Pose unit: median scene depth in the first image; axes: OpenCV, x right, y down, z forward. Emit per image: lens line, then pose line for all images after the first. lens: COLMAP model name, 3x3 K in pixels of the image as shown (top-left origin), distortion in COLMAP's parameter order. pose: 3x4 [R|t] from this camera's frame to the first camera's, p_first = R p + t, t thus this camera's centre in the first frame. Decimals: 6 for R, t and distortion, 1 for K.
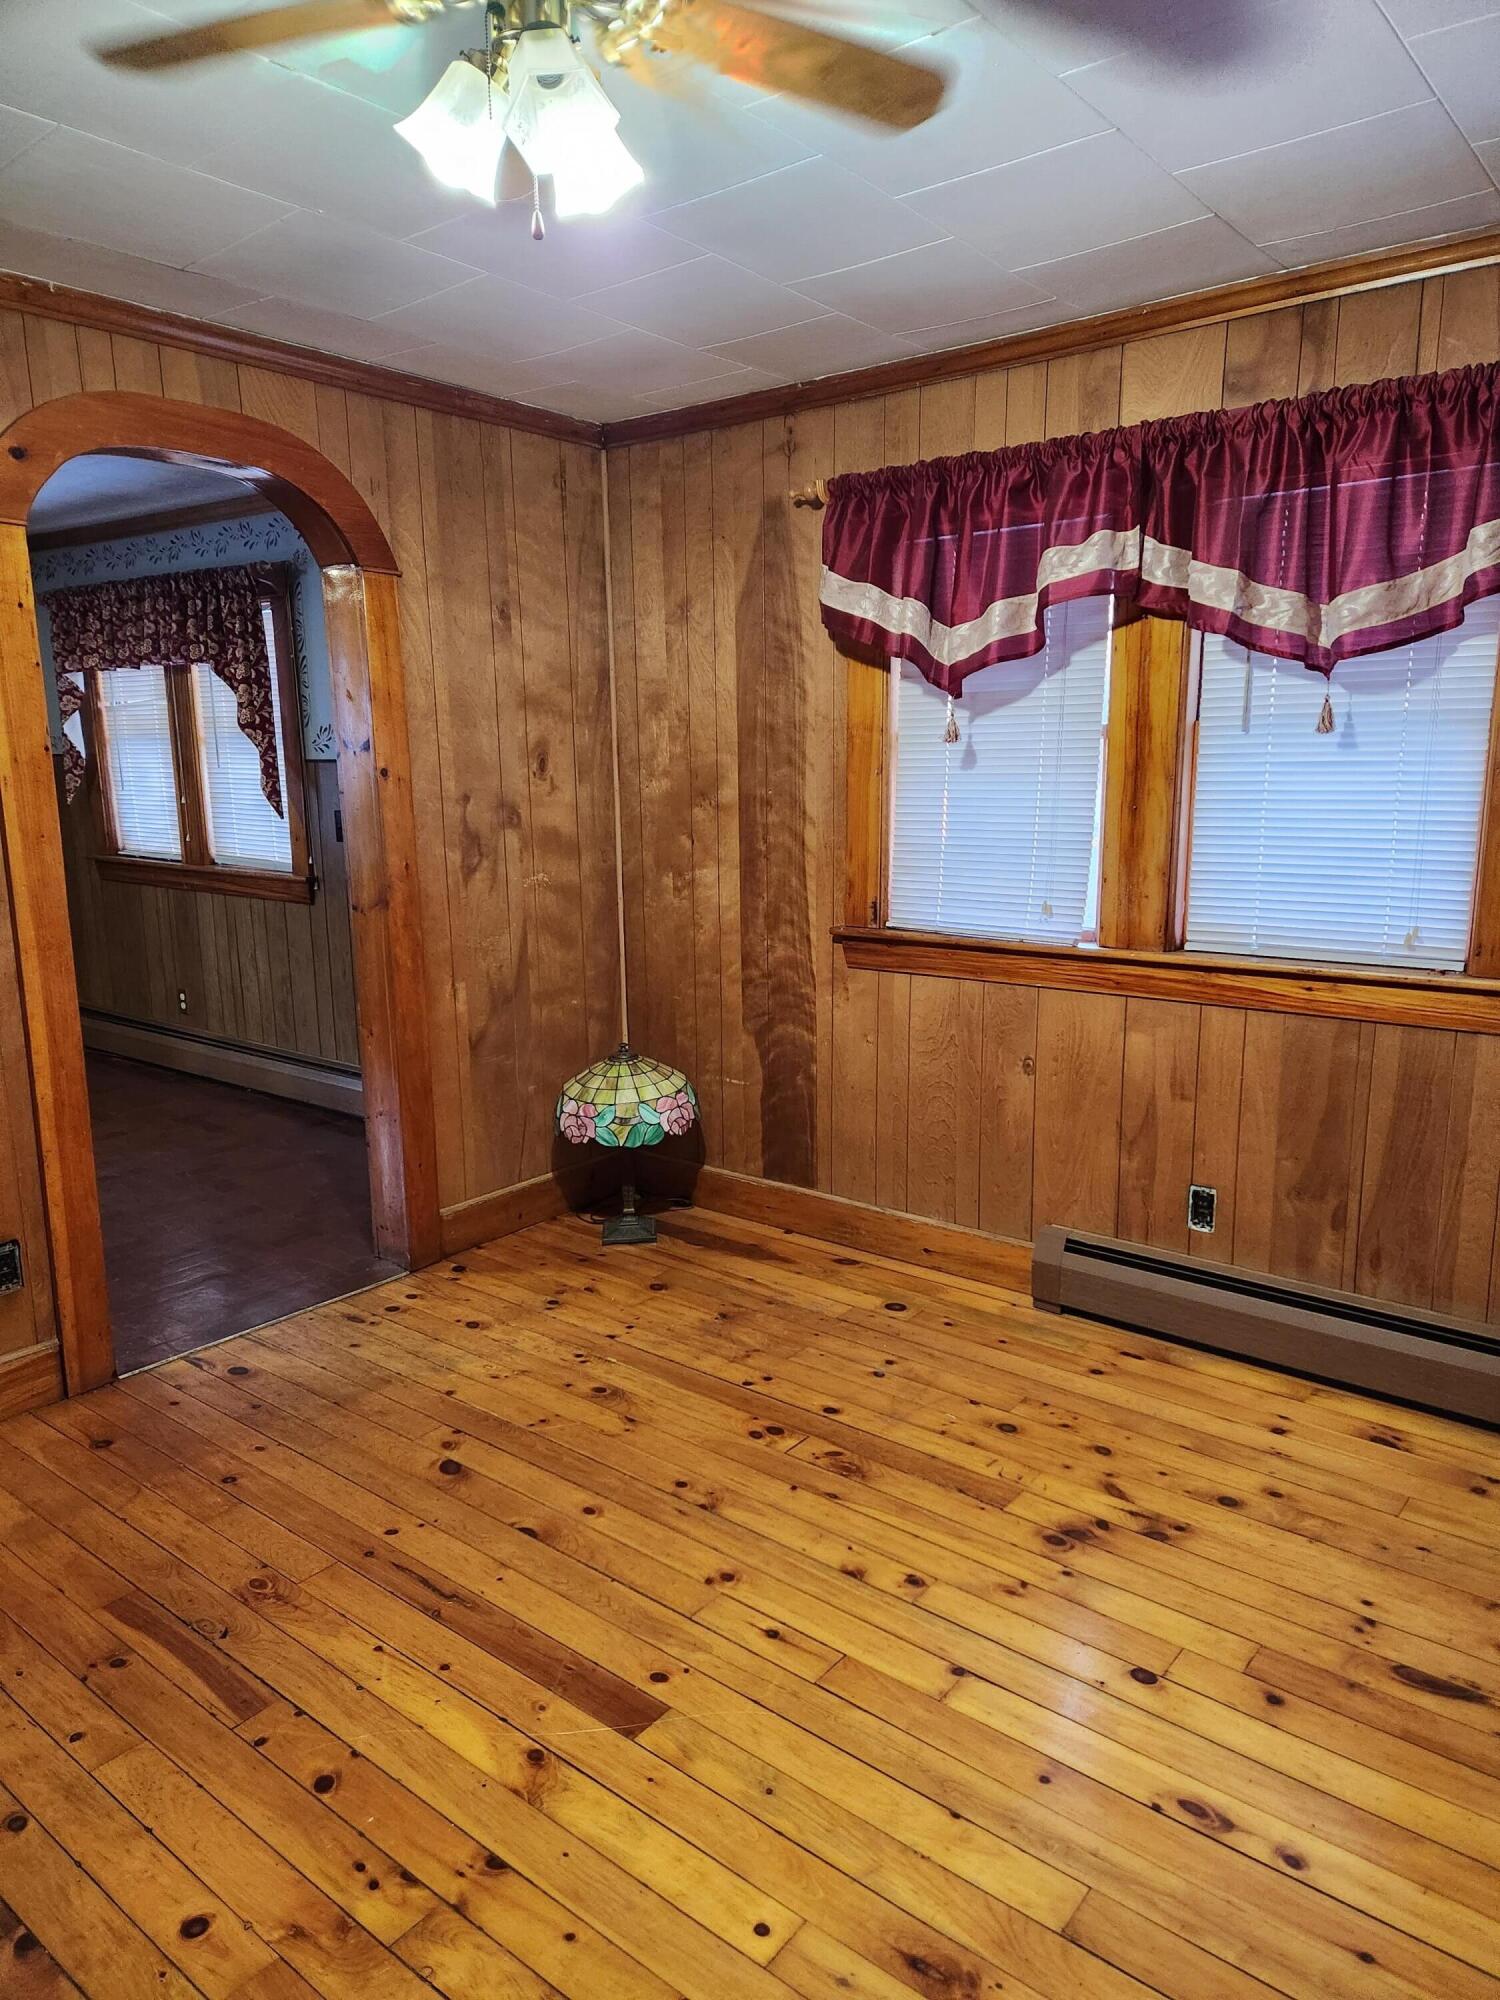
lens RADIAL K [[1321.6, 0, 760.7], [0, 1321.6, 1007.6], [0, 0, 1]] dist [0.111793, -0.103343]
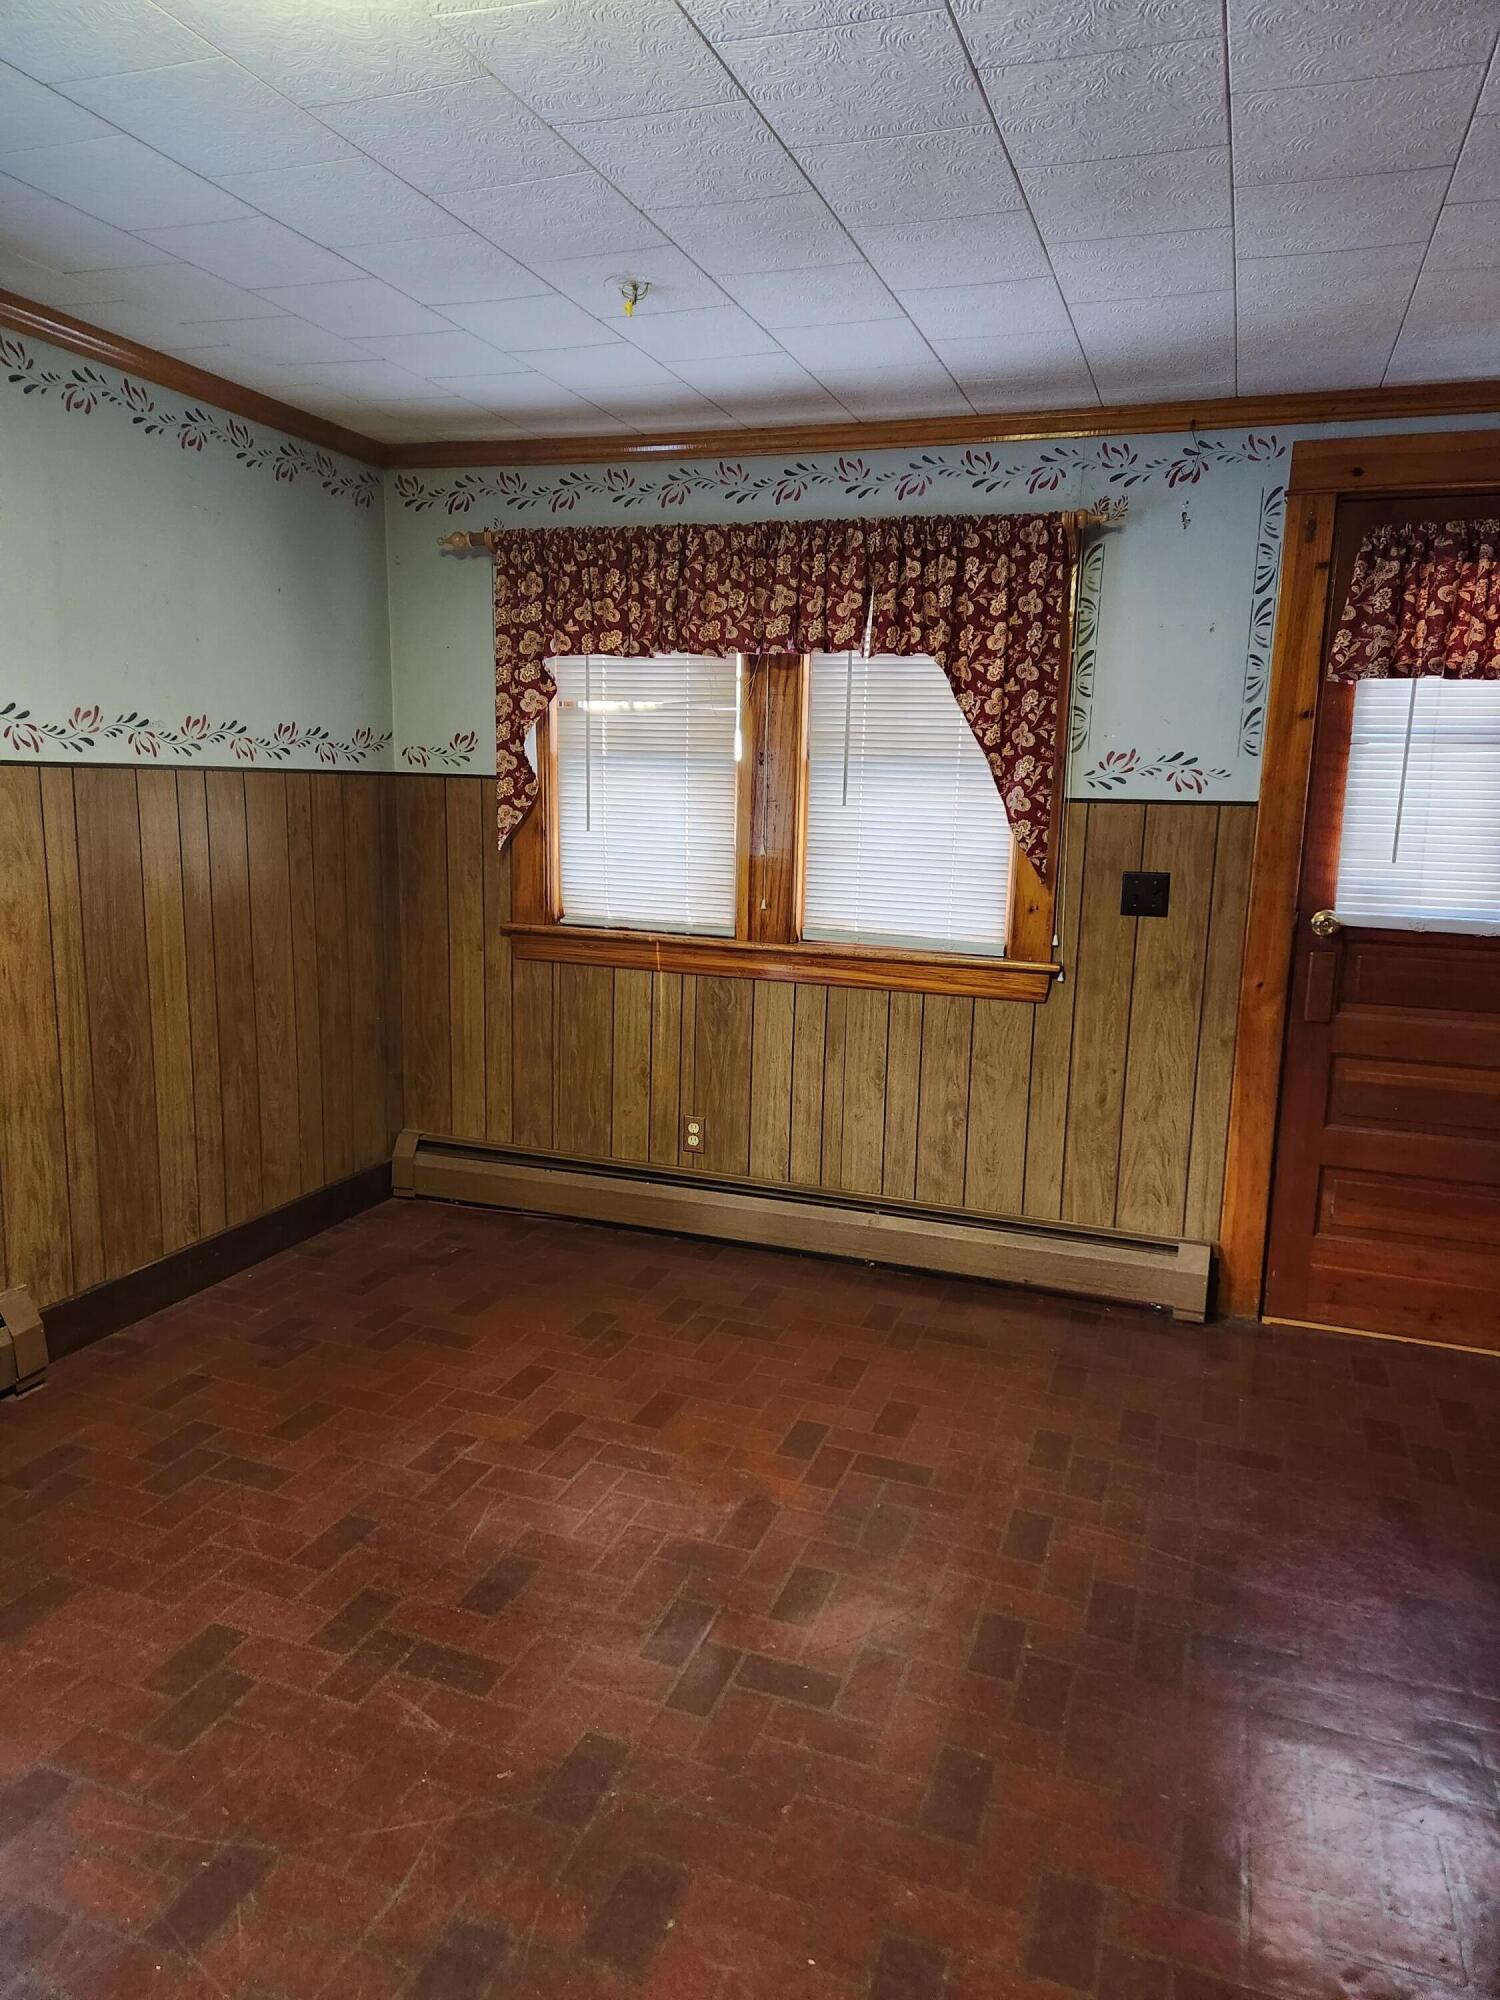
lens RADIAL K [[1321.6, 0, 760.7], [0, 1321.6, 1007.6], [0, 0, 1]] dist [0.111793, -0.103343]
pose [[0.947760, -0.028522, 0.317708, -0.689455], [0.029368, 0.999566, 0.002128, -0.079765], [-0.317631, 0.007314, 0.948186, 0.378468]]
